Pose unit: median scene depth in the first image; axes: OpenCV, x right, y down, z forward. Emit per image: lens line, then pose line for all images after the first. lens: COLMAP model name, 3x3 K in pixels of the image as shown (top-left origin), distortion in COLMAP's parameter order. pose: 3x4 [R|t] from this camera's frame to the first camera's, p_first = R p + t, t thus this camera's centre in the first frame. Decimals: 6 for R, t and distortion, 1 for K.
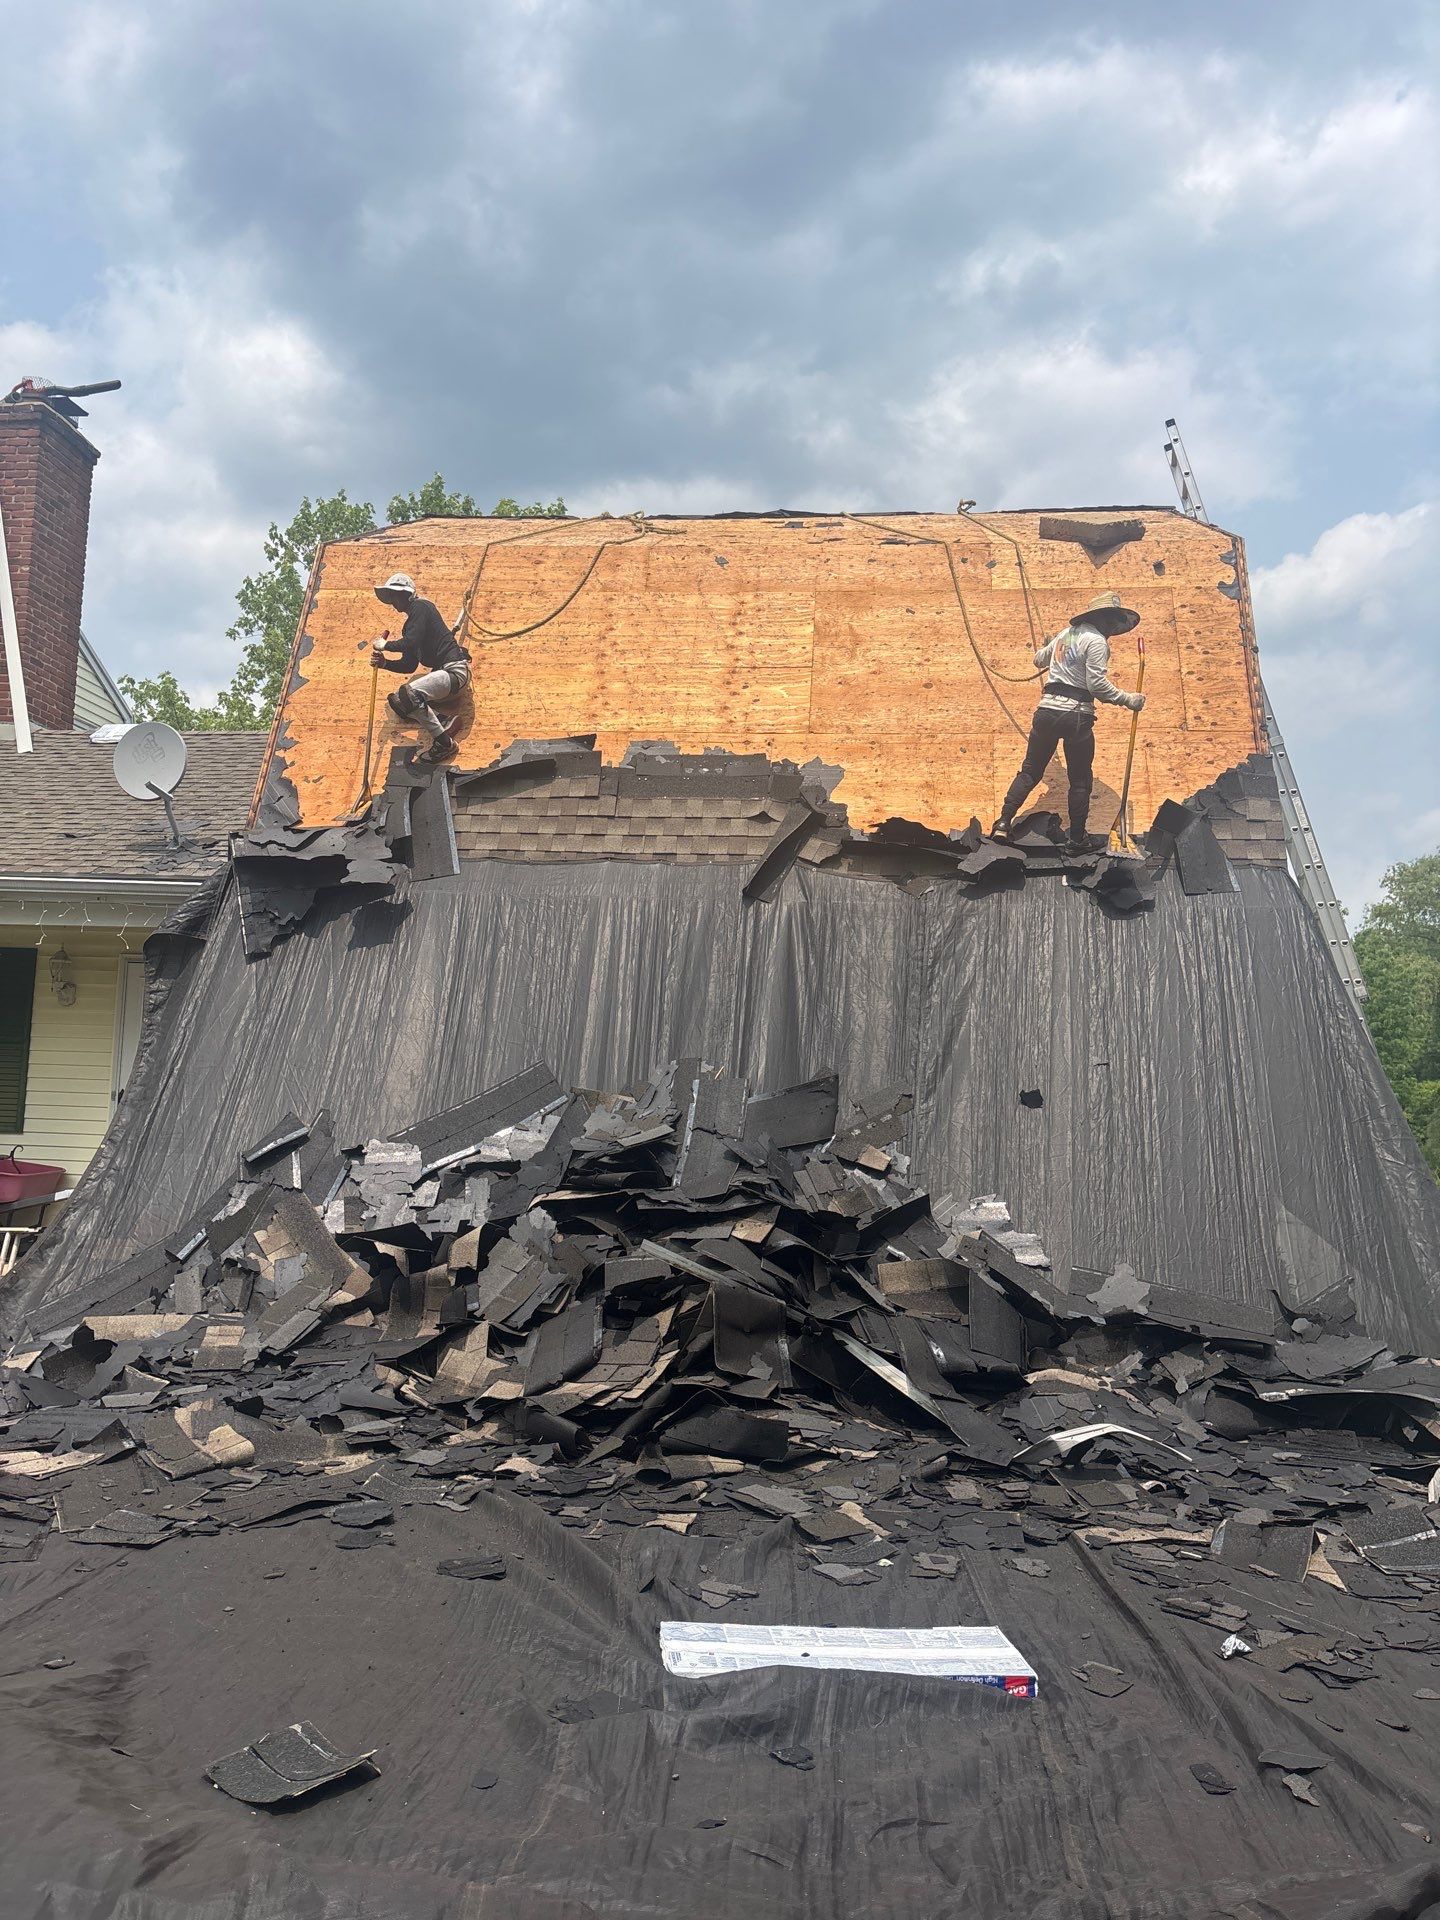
lens RADIAL K [[1464.5, 0, 718.2], [0, 1464.5, 950.4], [0, 0, 1]] dist [0.073420, -0.103449]
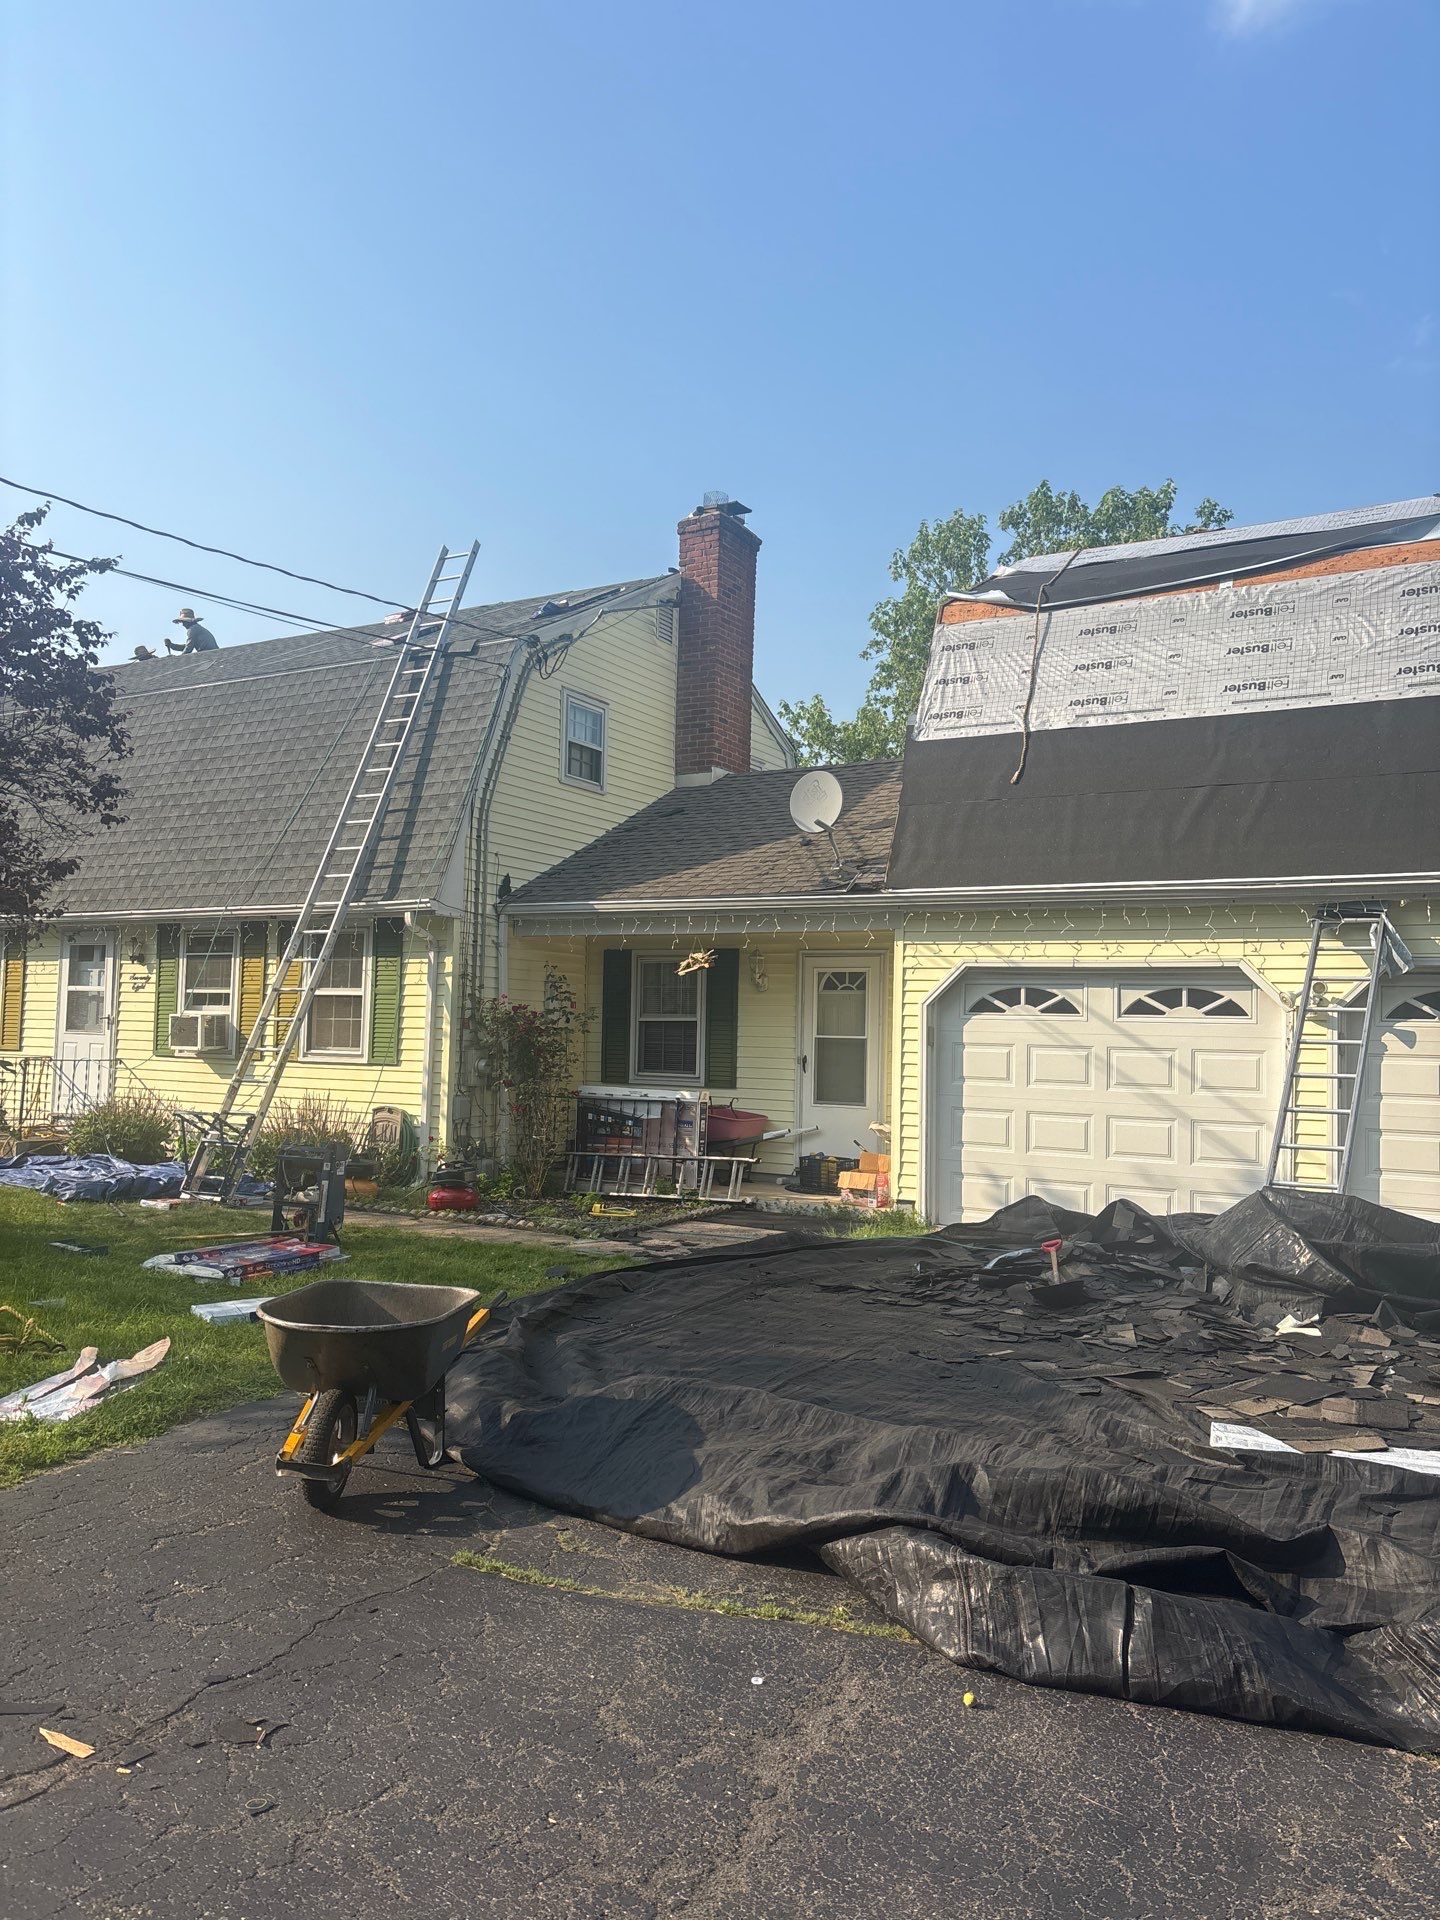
lens RADIAL K [[1457.6, 0, 724.9], [0, 1457.6, 974.1], [0, 0, 1]] dist [0.077350, -0.087060]
pose [[0.912290, -0.032780, -0.408230, 0.045392], [0.047601, 0.998523, 0.026197, -0.011474], [0.406768, -0.043332, 0.912503, -0.154789]]
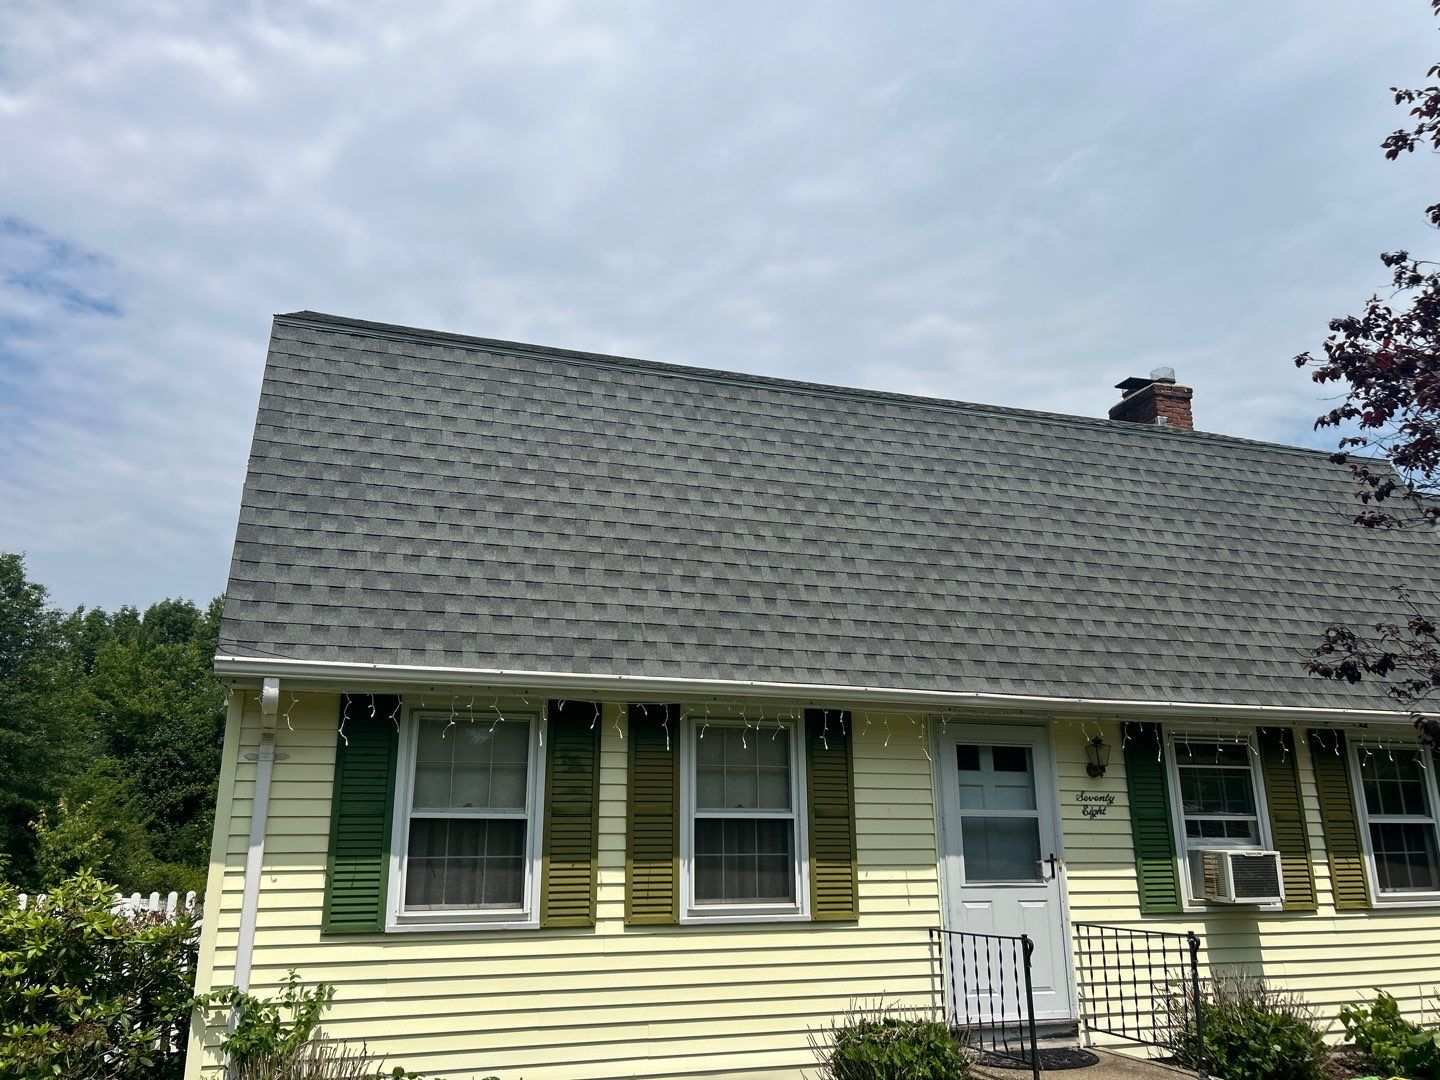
lens RADIAL K [[1098.4, 0, 727.3], [0, 1098.4, 547.0], [0, 0, 1]] dist [0.073420, -0.103449]
pose [[0.907365, 0.070607, 0.414372, -1.364619], [0.002599, 0.984830, -0.173502, -0.031929], [-0.420336, 0.158506, 0.893417, 0.255651]]
